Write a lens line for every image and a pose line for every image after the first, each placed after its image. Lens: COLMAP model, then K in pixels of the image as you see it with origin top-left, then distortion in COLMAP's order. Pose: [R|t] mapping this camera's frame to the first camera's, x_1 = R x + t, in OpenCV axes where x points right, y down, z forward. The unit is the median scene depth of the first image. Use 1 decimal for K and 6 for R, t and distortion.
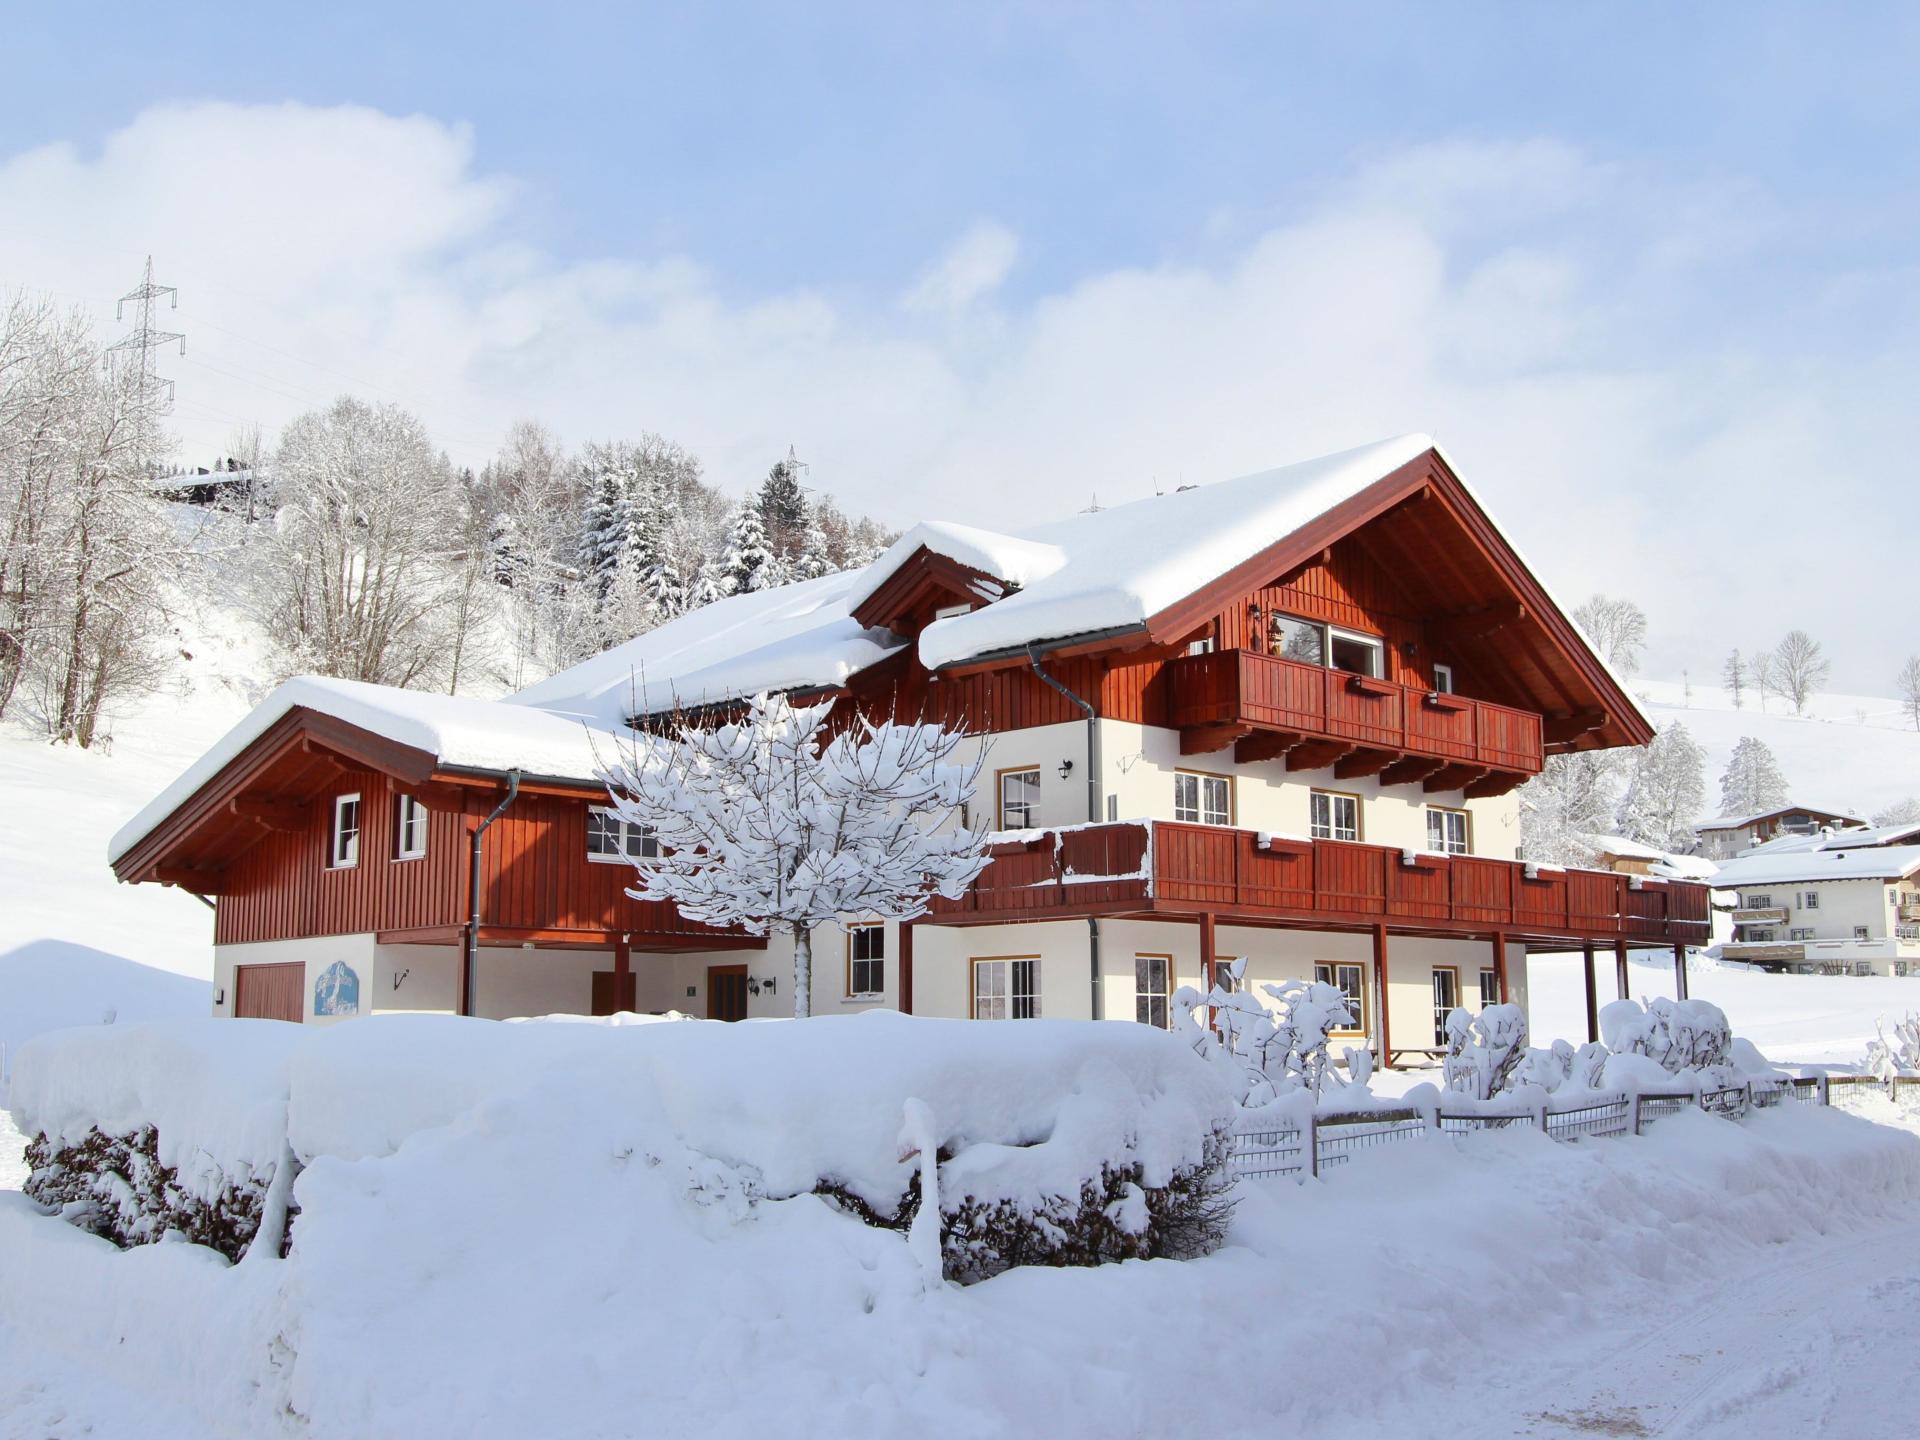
lens RADIAL K [[2109.3, 0, 986.3], [0, 2109.3, 724.4], [0, 0, 1]] dist [-0.007848, 0.036339]
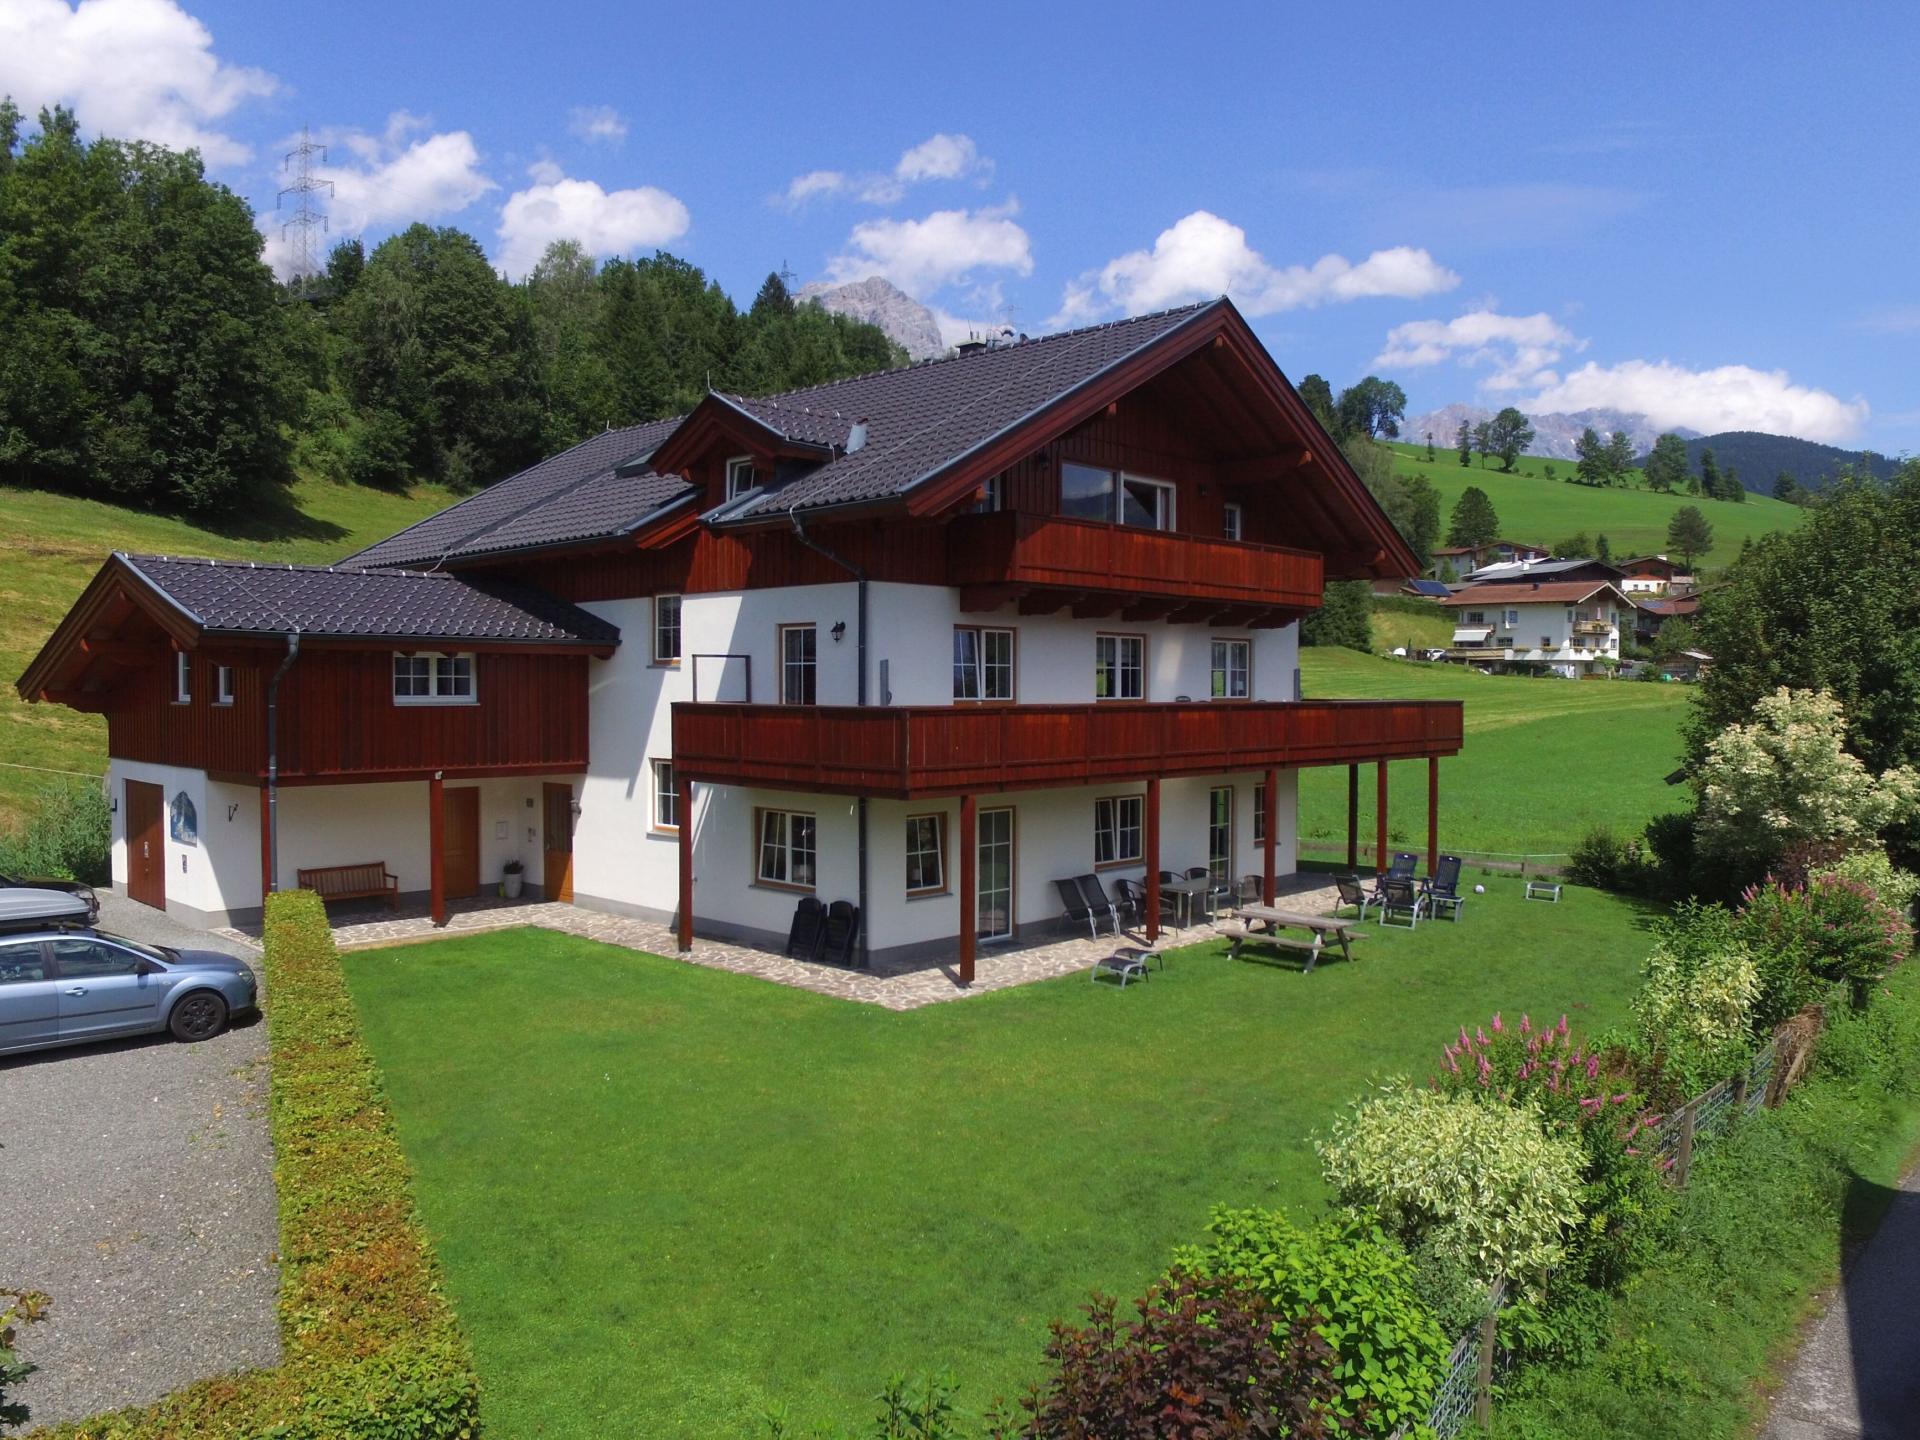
lens RADIAL K [[1444.5, 0, 937.6], [0, 1444.5, 734.3], [0, 0, 1]] dist [-0.085907, 0.004414]
pose [[0.999965, 0.008250, -0.001403, 0.078093], [-0.007837, 0.981966, 0.188894, -0.054396], [0.002936, -0.188876, 0.981997, 0.299686]]
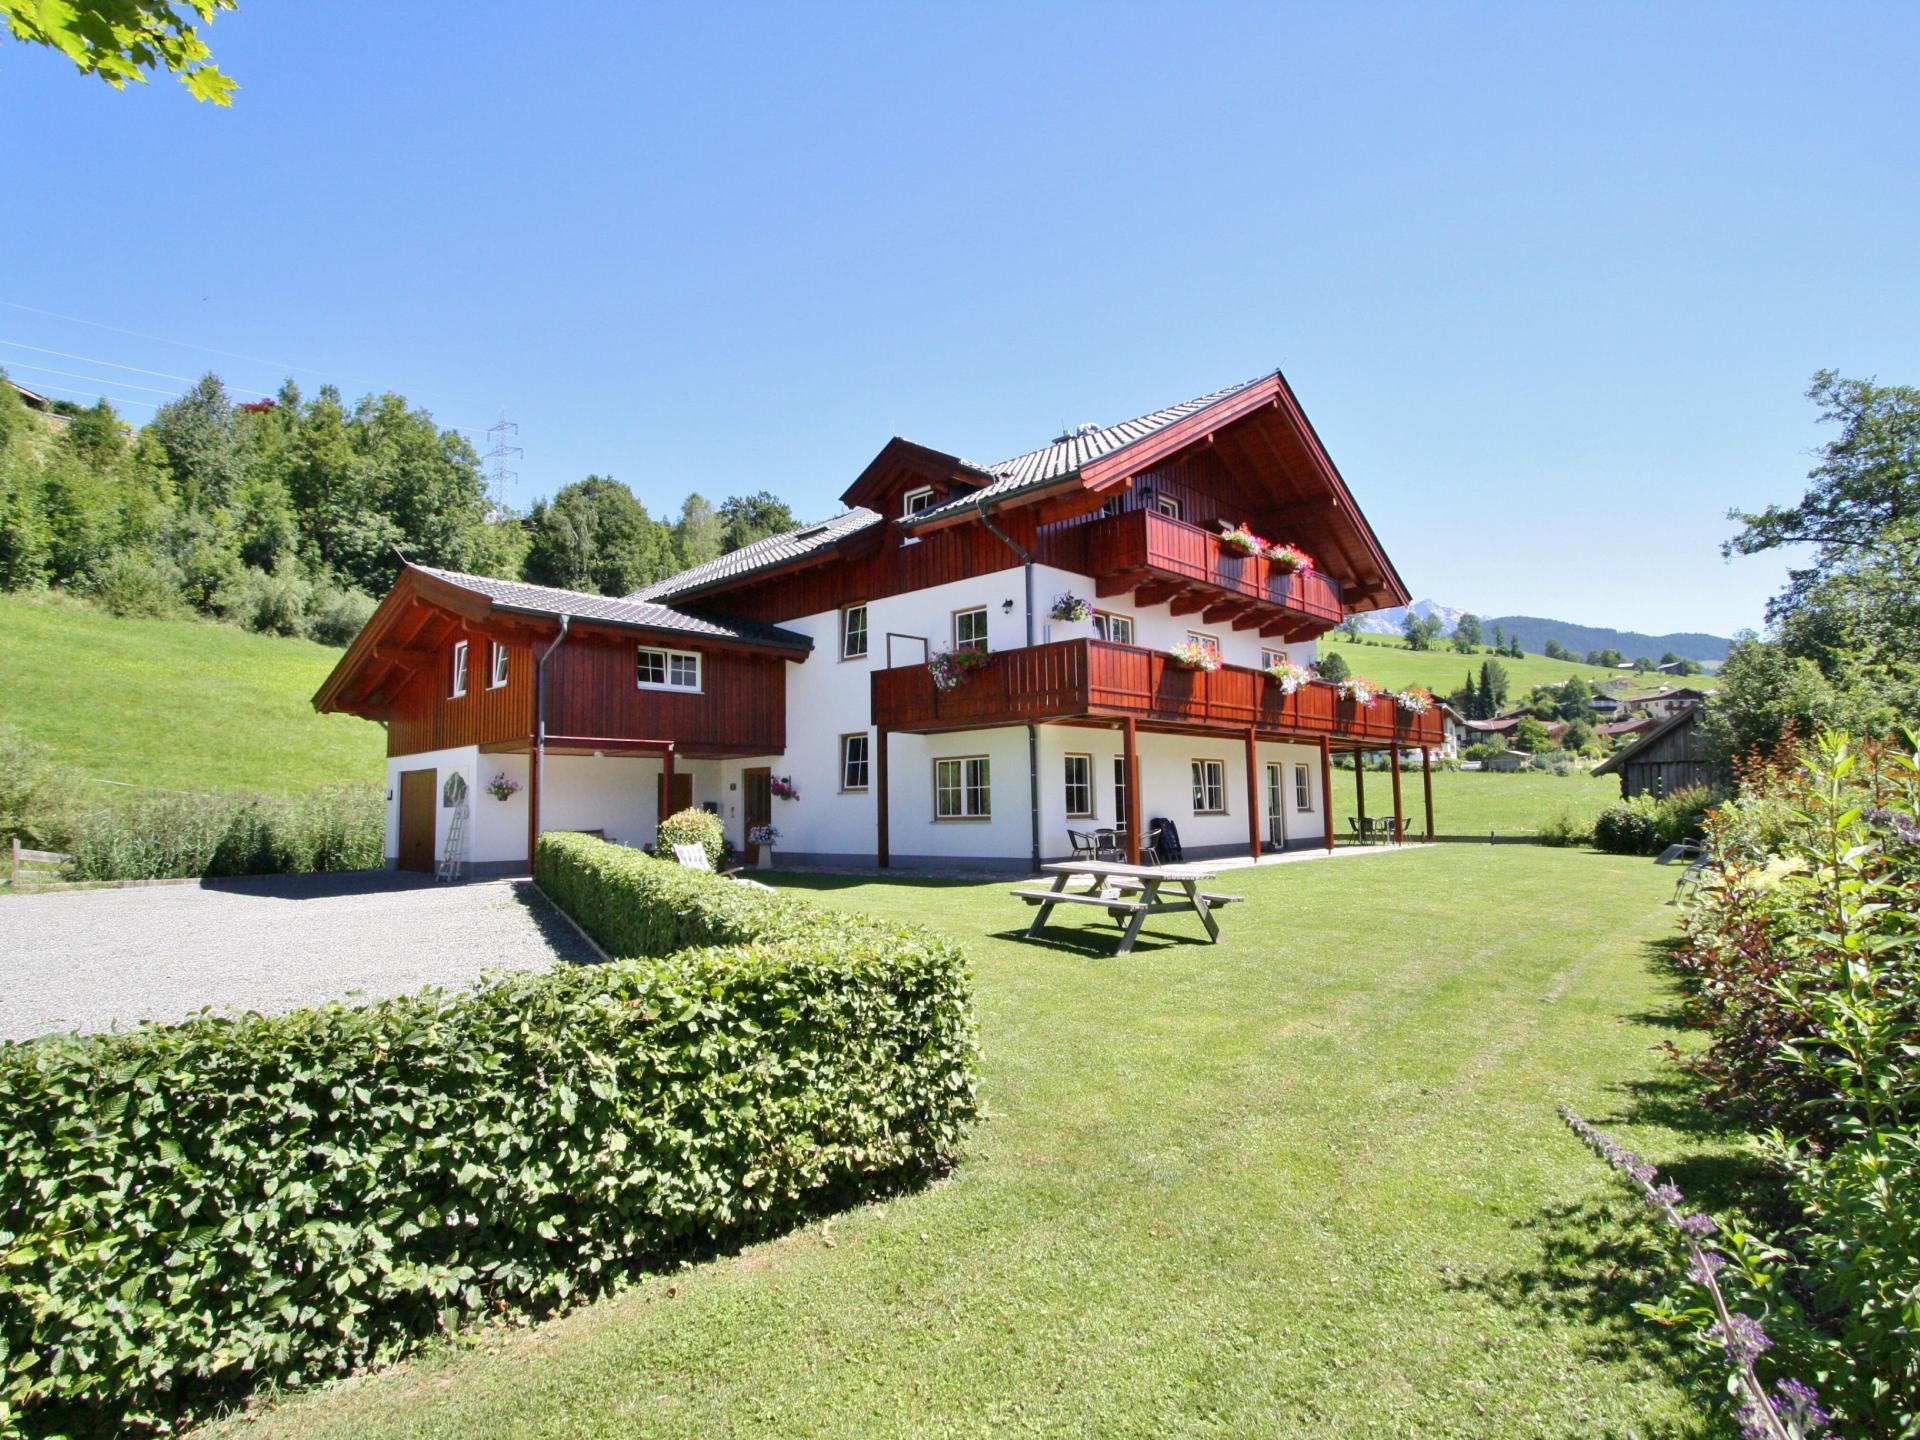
lens RADIAL K [[1012.9, 0, 971.9], [0, 1012.9, 723.2], [0, 0, 1]] dist [-0.013681, 0.001922]
pose [[0.999659, -0.011386, 0.023509, 0.001476], [0.009784, 0.997695, 0.067154, 0.045600], [-0.024220, -0.066902, 0.997466, 0.363279]]
